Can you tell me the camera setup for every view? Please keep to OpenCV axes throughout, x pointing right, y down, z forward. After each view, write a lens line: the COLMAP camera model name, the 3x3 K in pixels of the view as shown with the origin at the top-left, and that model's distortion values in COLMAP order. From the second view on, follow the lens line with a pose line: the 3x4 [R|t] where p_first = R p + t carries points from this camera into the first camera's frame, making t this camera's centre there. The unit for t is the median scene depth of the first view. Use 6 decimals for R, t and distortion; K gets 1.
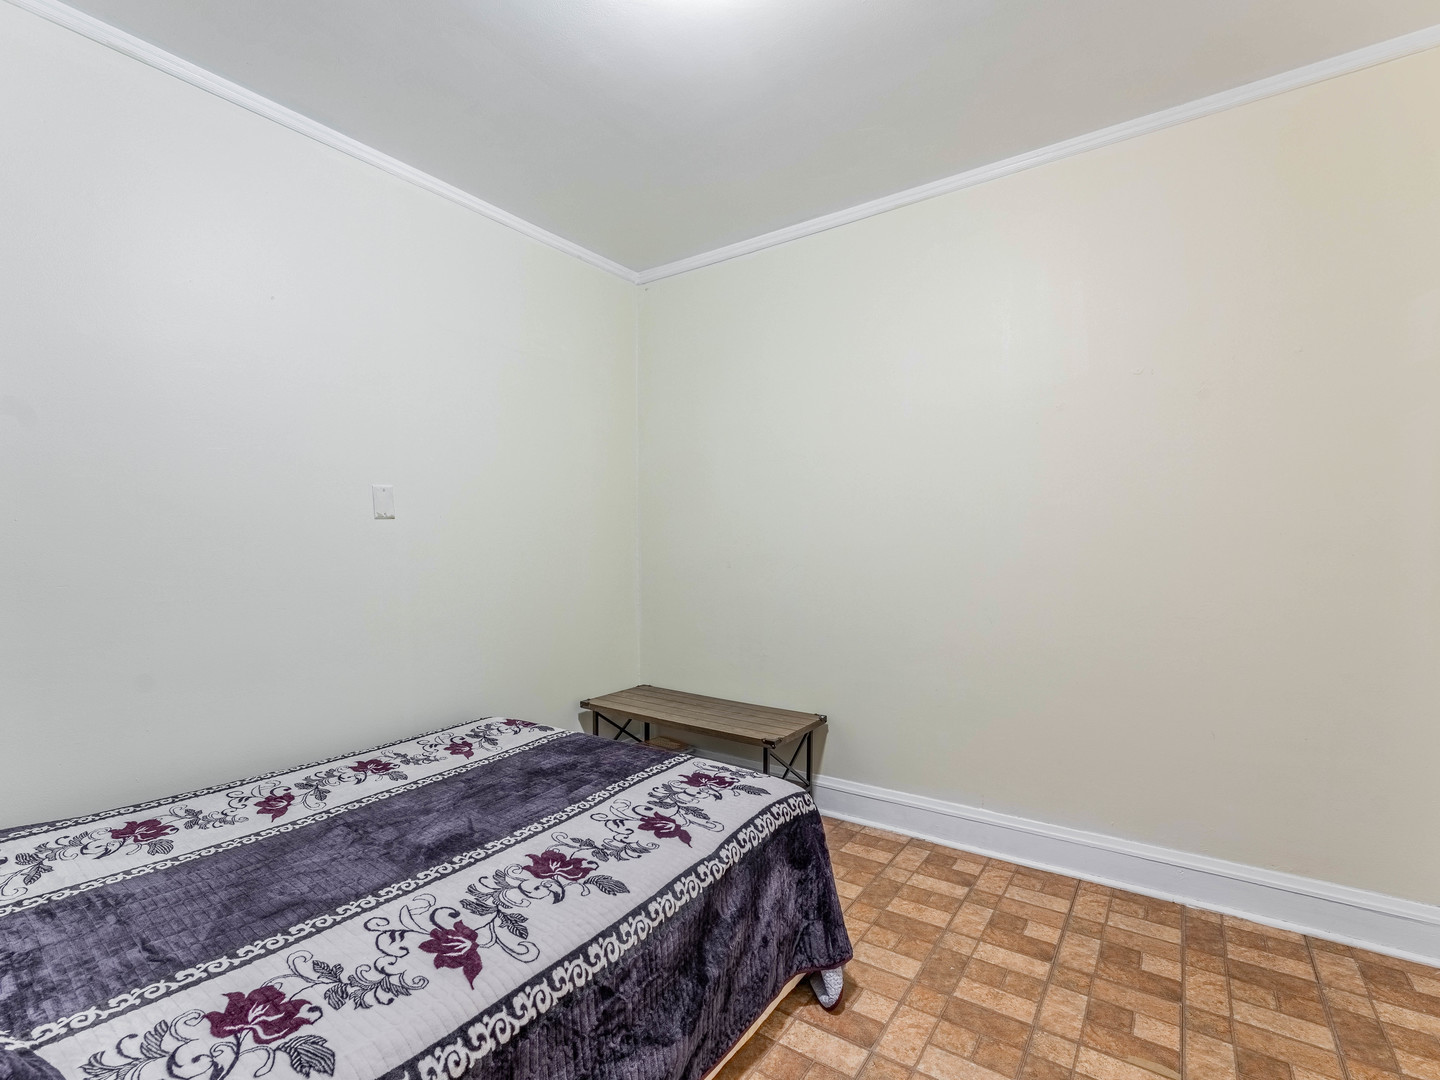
lens RADIAL K [[680.3, 0, 714.2], [0, 680.3, 547.1], [0, 0, 1]] dist [-0.000936, 0.000196]
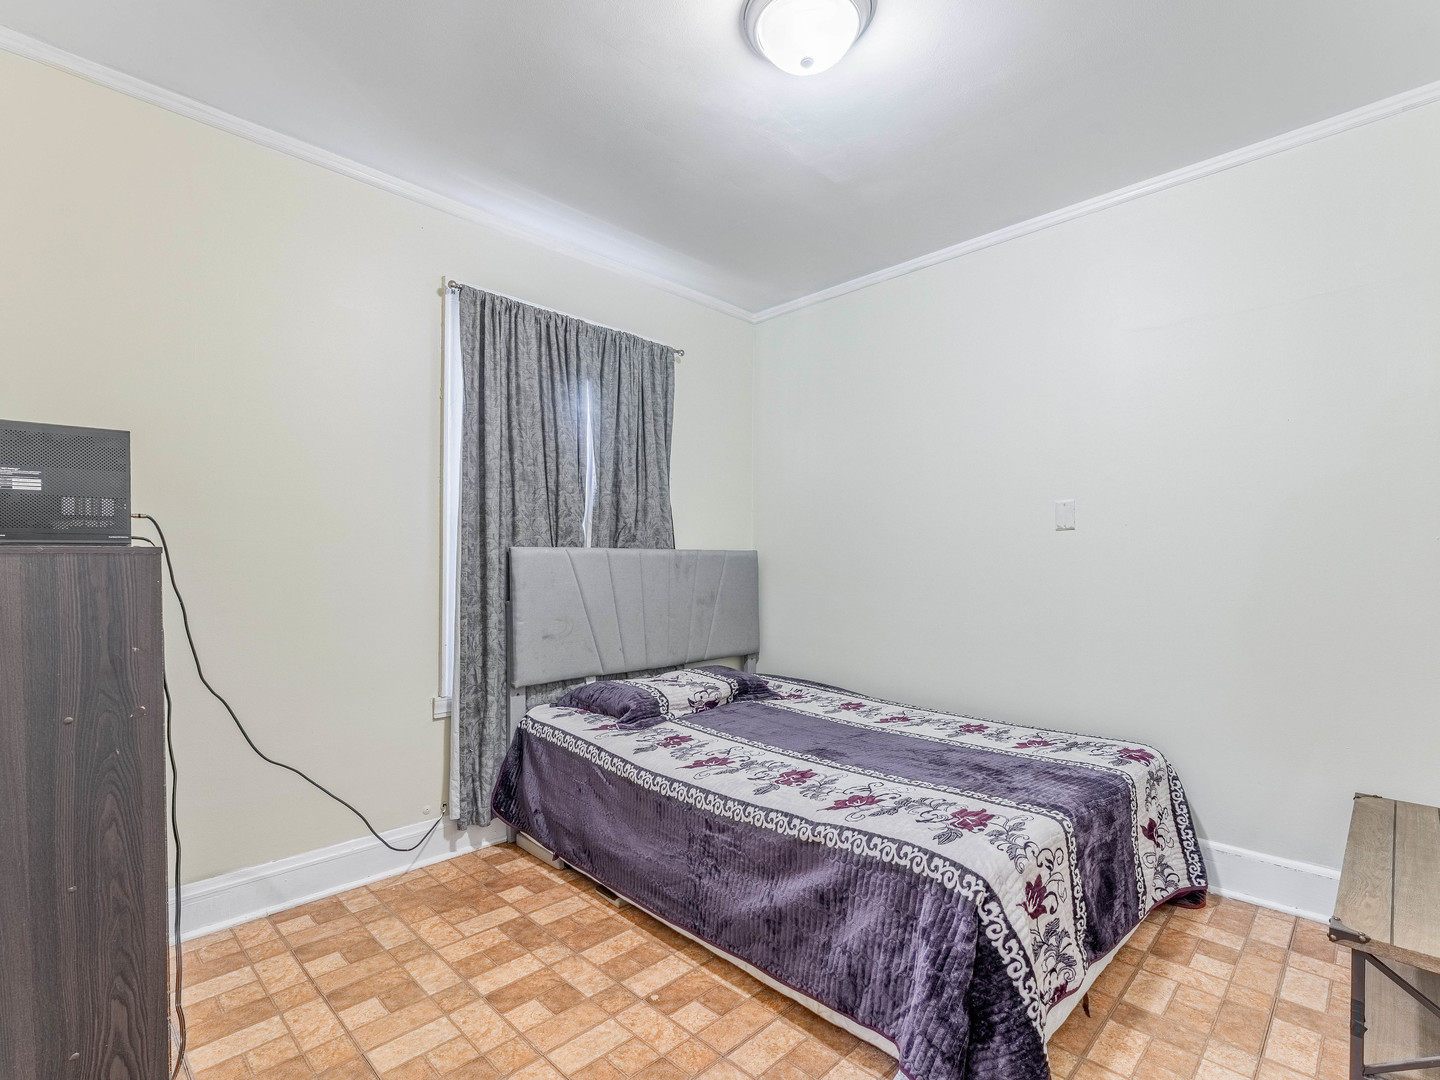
lens RADIAL K [[680.3, 0, 714.2], [0, 680.3, 547.1], [0, 0, 1]] dist [-0.000936, 0.000196]
pose [[-0.170568, -0.009034, -0.985304, 1.080272], [-0.009379, 0.999928, -0.007545, -0.000735], [0.985301, 0.007954, -0.170641, 0.960183]]
